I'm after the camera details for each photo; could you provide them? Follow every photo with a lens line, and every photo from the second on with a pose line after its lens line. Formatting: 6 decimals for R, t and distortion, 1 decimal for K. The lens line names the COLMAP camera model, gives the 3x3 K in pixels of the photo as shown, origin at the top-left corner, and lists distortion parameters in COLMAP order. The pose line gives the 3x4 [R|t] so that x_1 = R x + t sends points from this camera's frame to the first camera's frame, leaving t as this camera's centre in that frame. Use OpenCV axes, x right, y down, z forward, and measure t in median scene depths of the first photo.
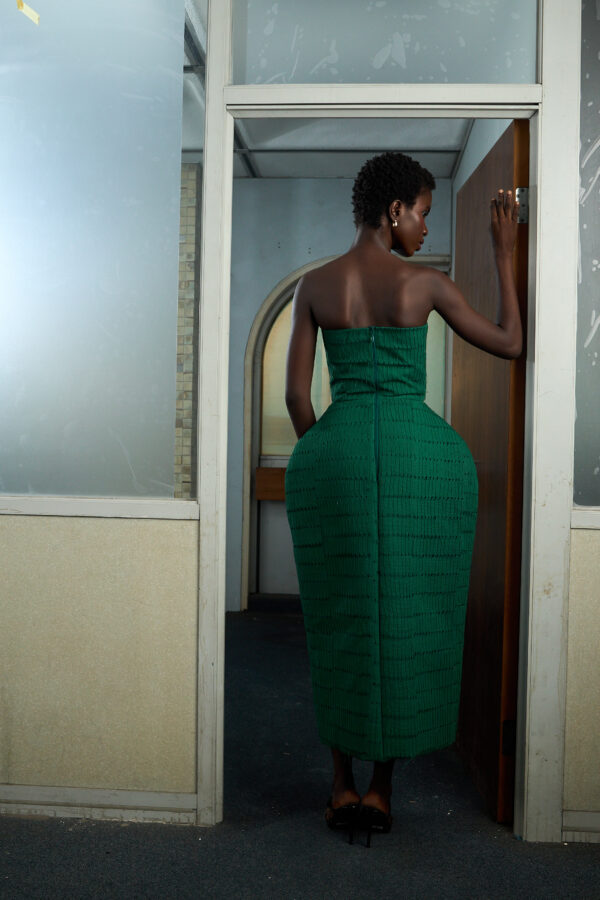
lens RADIAL K [[1064.8, 0, 300.0], [0, 1064.8, 450.0], [0, 0, 1]] dist [0.063080, -0.011004]
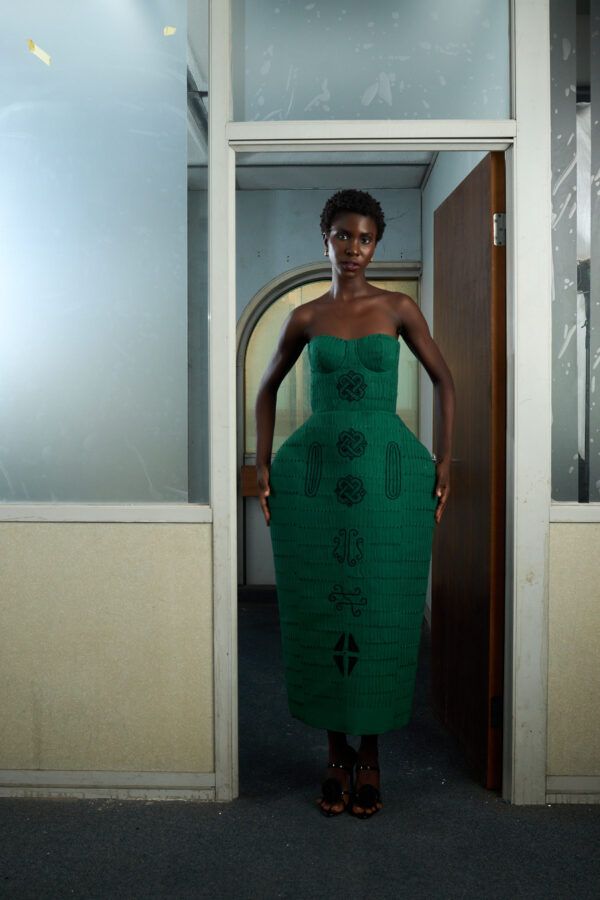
lens RADIAL K [[1064.8, 0, 300.0], [0, 1064.8, 450.0], [0, 0, 1]] dist [0.063080, -0.011004]
pose [[0.998743, -0.021388, 0.045329, -0.052038], [0.020753, 0.999681, 0.014422, -0.022322], [-0.045623, -0.013463, 0.998868, -0.090702]]
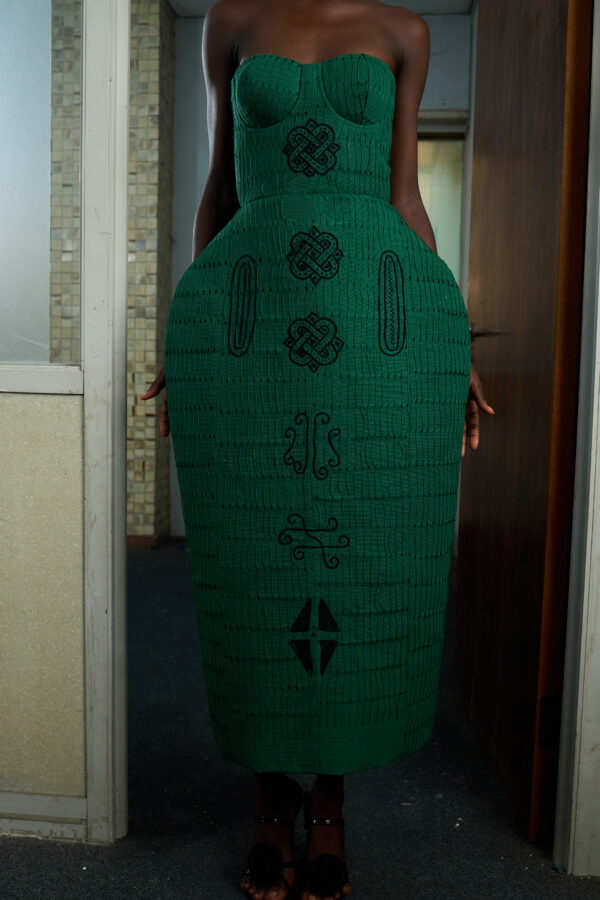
lens RADIAL K [[950.1, 0, 304.0], [0, 950.1, 452.0], [0, 0, 1]] dist [0.000055, 0.012237]
pose [[0.999708, 0.006397, -0.023285, 0.054321], [-0.004989, 0.998183, 0.060047, 0.064489], [0.023626, -0.059913, 0.997924, 0.414038]]
